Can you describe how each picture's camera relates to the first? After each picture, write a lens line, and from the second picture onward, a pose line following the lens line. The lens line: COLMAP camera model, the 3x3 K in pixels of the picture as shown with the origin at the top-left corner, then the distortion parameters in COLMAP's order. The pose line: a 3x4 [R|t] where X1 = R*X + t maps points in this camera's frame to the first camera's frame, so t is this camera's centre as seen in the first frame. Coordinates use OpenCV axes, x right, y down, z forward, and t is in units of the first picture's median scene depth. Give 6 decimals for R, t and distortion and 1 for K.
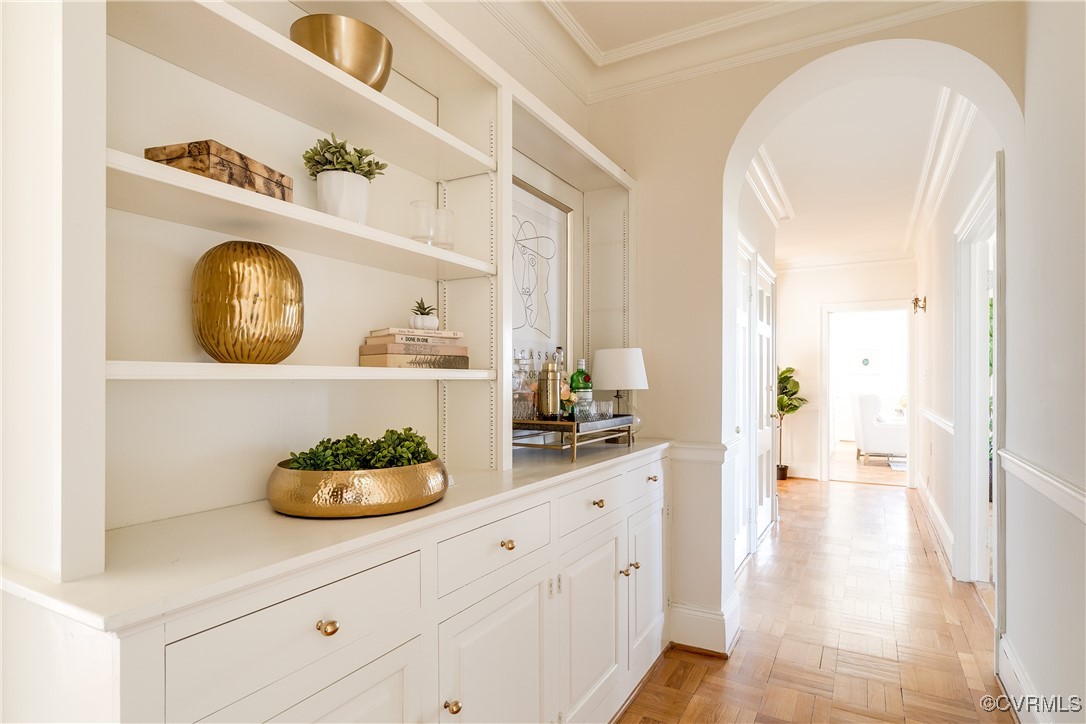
lens RADIAL K [[573.2, 0, 543.8], [0, 573.2, 370.8], [0, 0, 1]] dist [-0.002092, 0.000483]
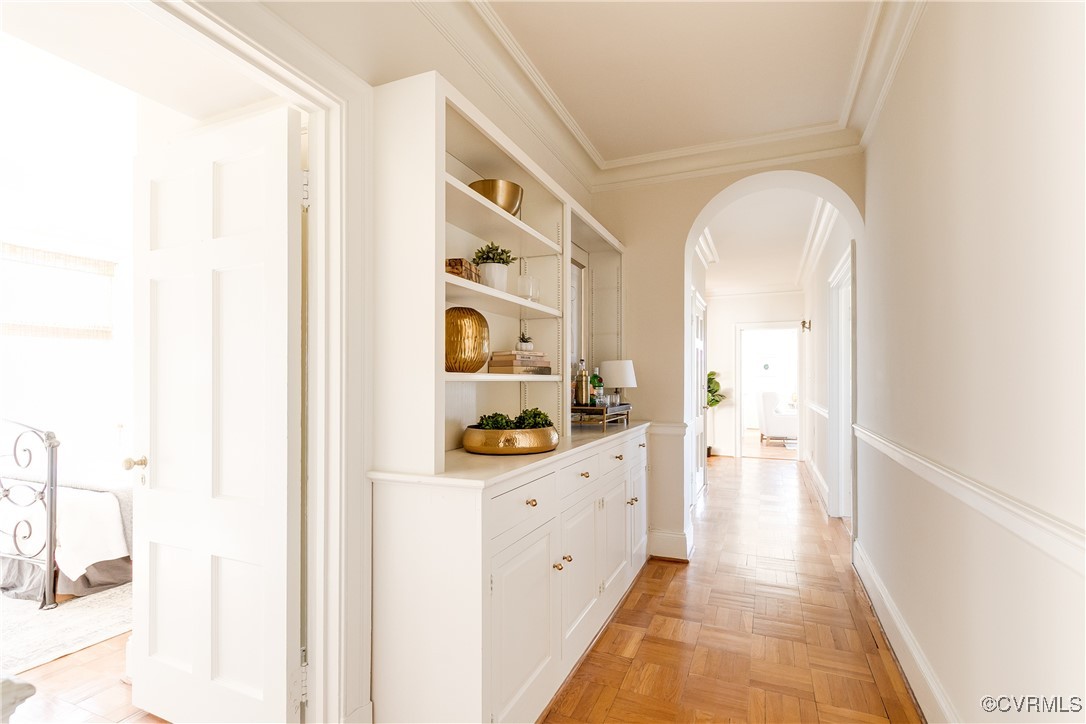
lens RADIAL K [[498.0, 0, 545.9], [0, 498.0, 370.0], [0, 0, 1]] dist [0.004486, -0.001355]
pose [[0.995083, 0.001273, 0.099038, -0.204354], [-0.000640, 0.999979, -0.006415, -0.005205], [-0.099044, 0.006320, 0.995063, -0.313216]]
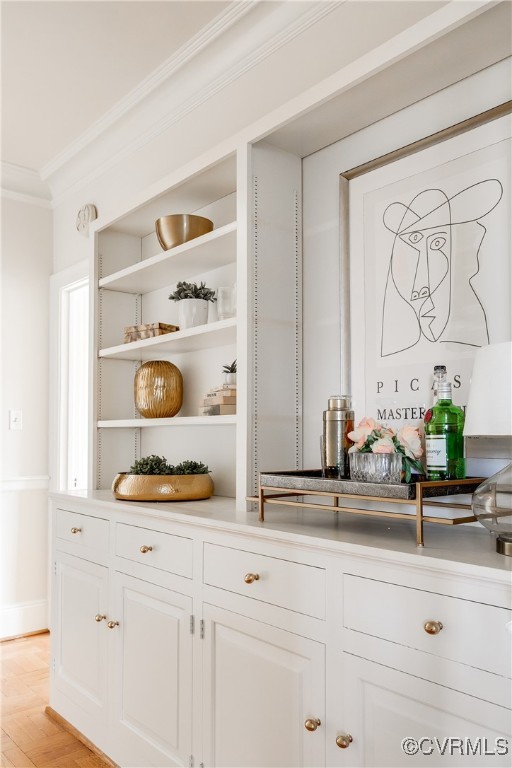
lens RADIAL K [[633.2, 0, 255.8], [0, 633.2, 390.1], [0, 0, 1]] dist [0.002153, -0.000878]
pose [[-0.353894, -0.059082, -0.933418, 0.746396], [0.024872, 0.997055, -0.072540, 0.028902], [0.934955, -0.048887, -0.351383, 1.070064]]
